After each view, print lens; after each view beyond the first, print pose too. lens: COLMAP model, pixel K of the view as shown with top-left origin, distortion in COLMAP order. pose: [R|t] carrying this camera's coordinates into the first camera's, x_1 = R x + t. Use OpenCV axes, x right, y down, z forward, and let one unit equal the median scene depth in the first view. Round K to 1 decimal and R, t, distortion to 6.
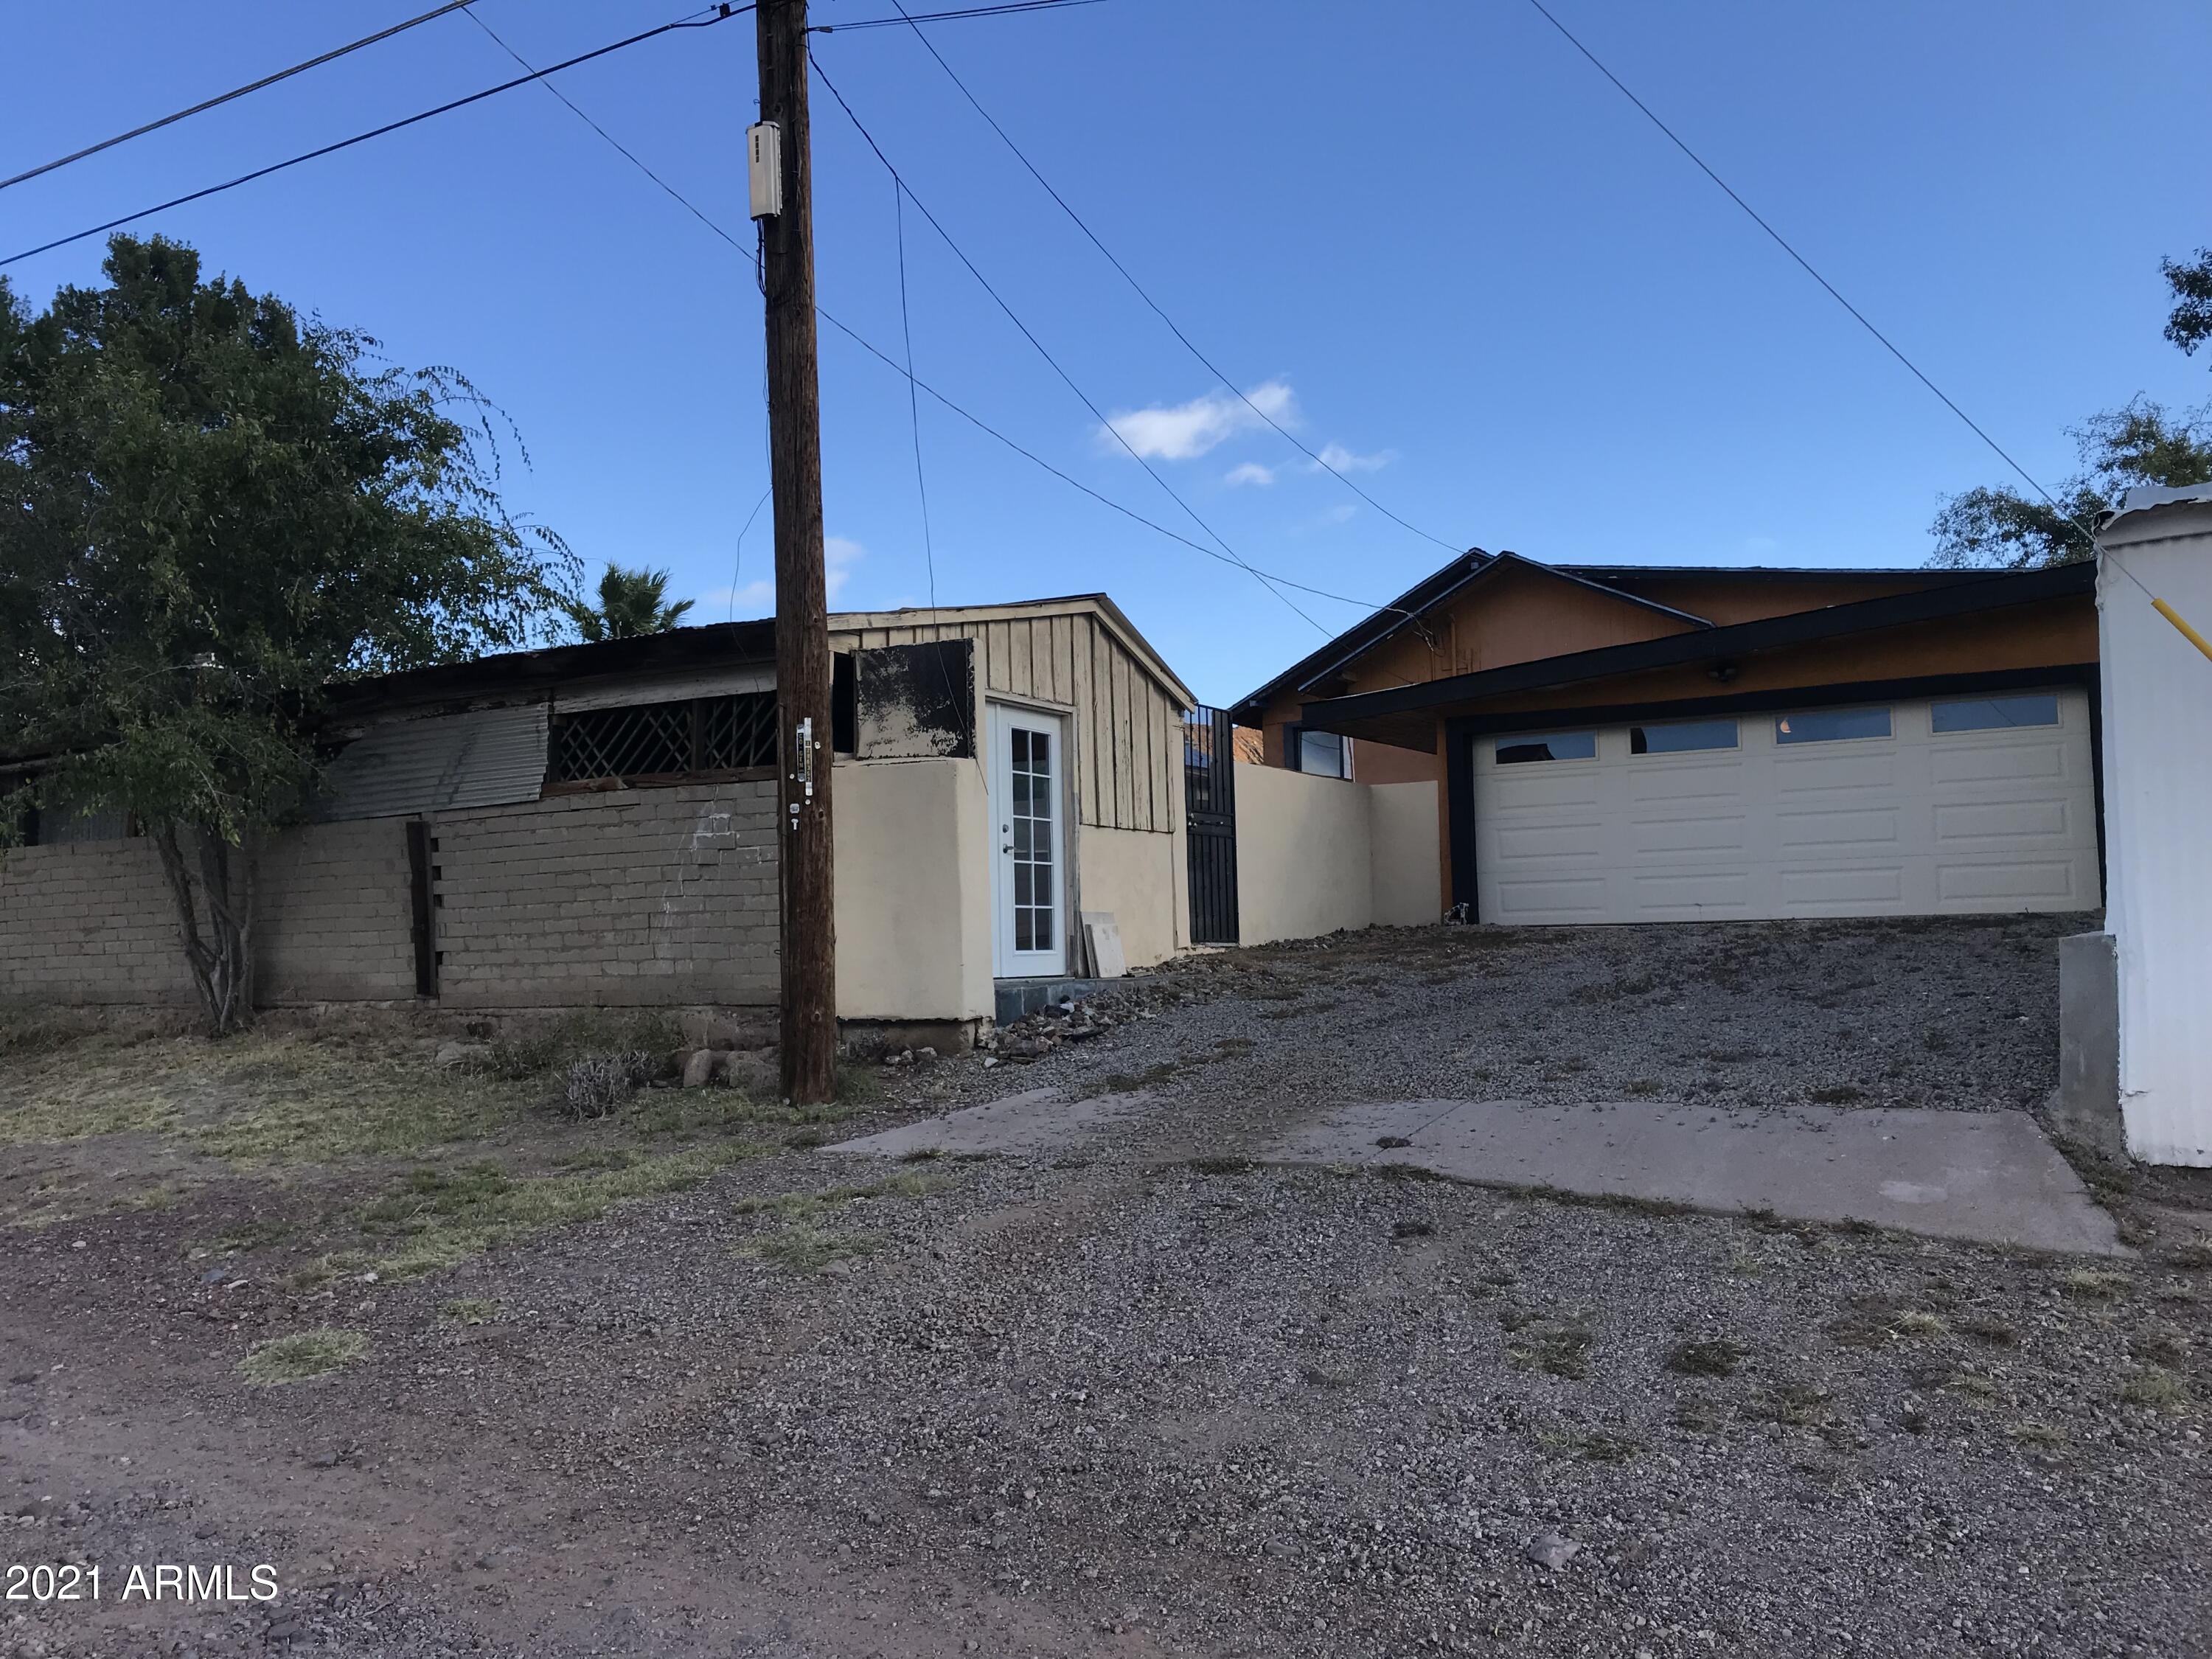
lens RADIAL K [[1852.9, 0, 1106.0], [0, 1852.9, 829.5], [0, 0, 1]] dist [0.003255, 0.052498]
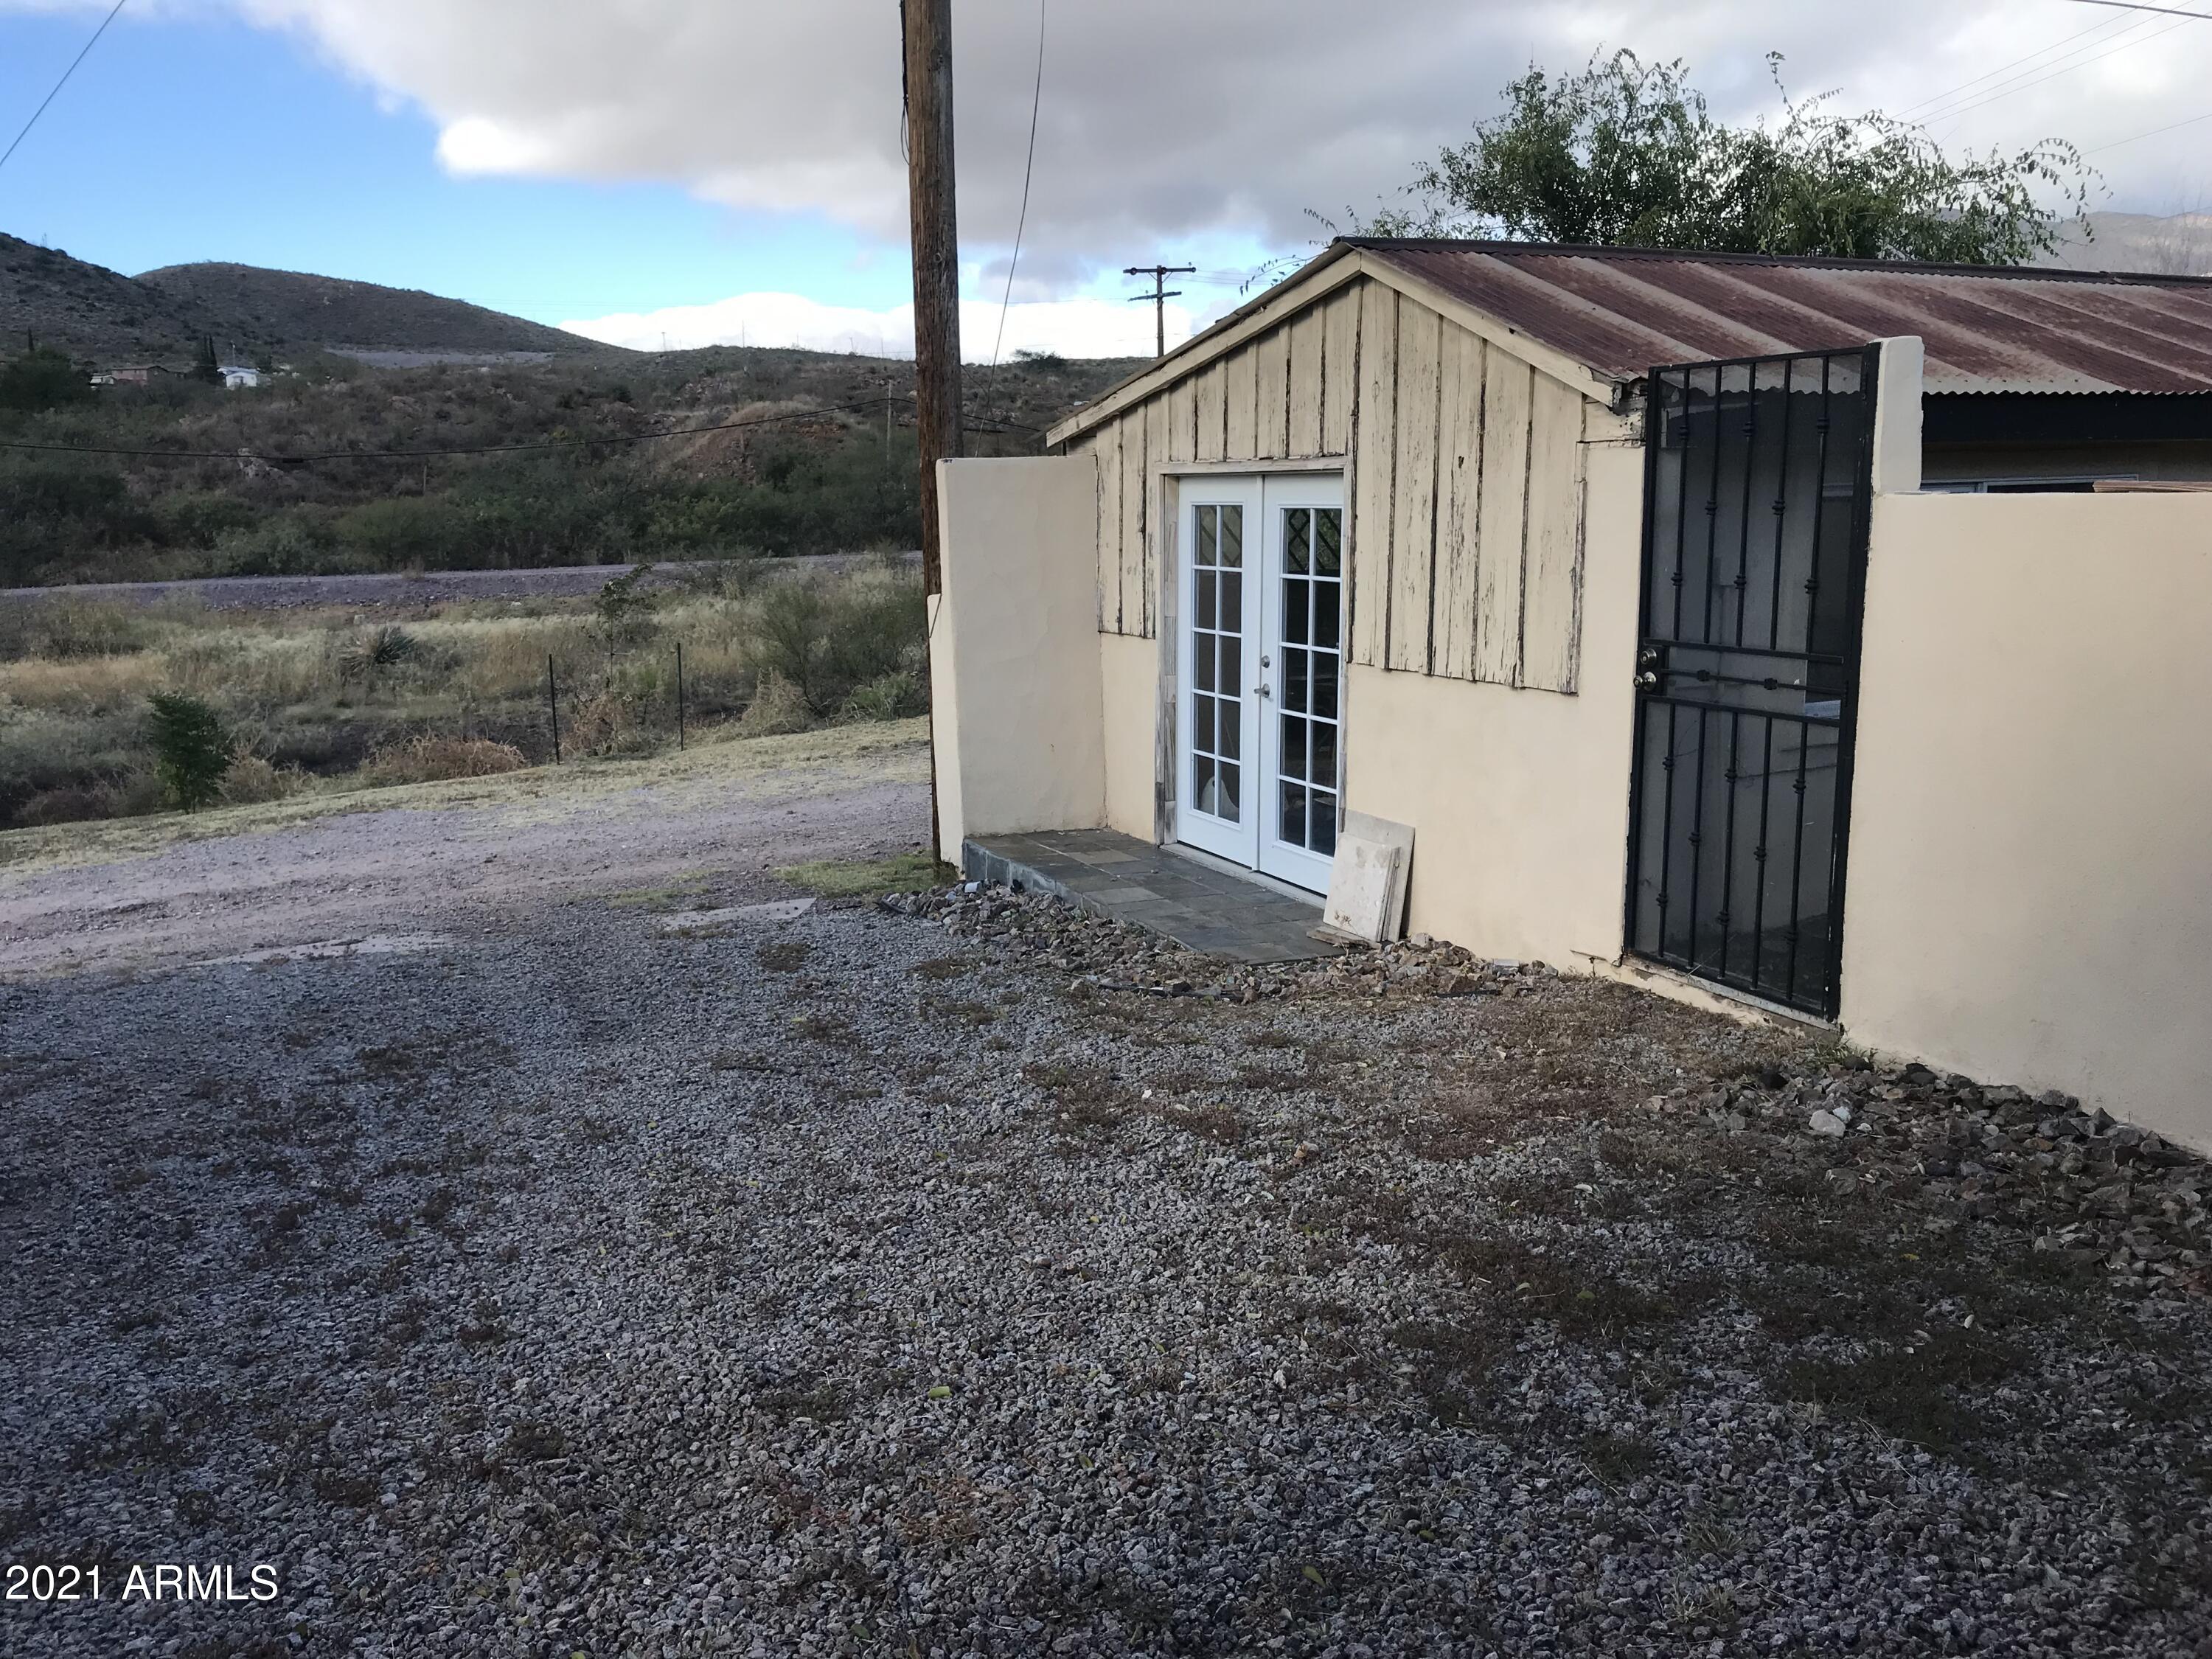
lens RADIAL K [[1773.3, 0, 1106.0], [0, 1773.3, 829.5], [0, 0, 1]] dist [0.020851, -0.011567]
pose [[-0.553220, 0.194251, -0.810070, 0.504007], [0.089012, 0.980649, 0.174366, -0.057034], [0.828266, 0.024357, -0.559806, 1.273639]]
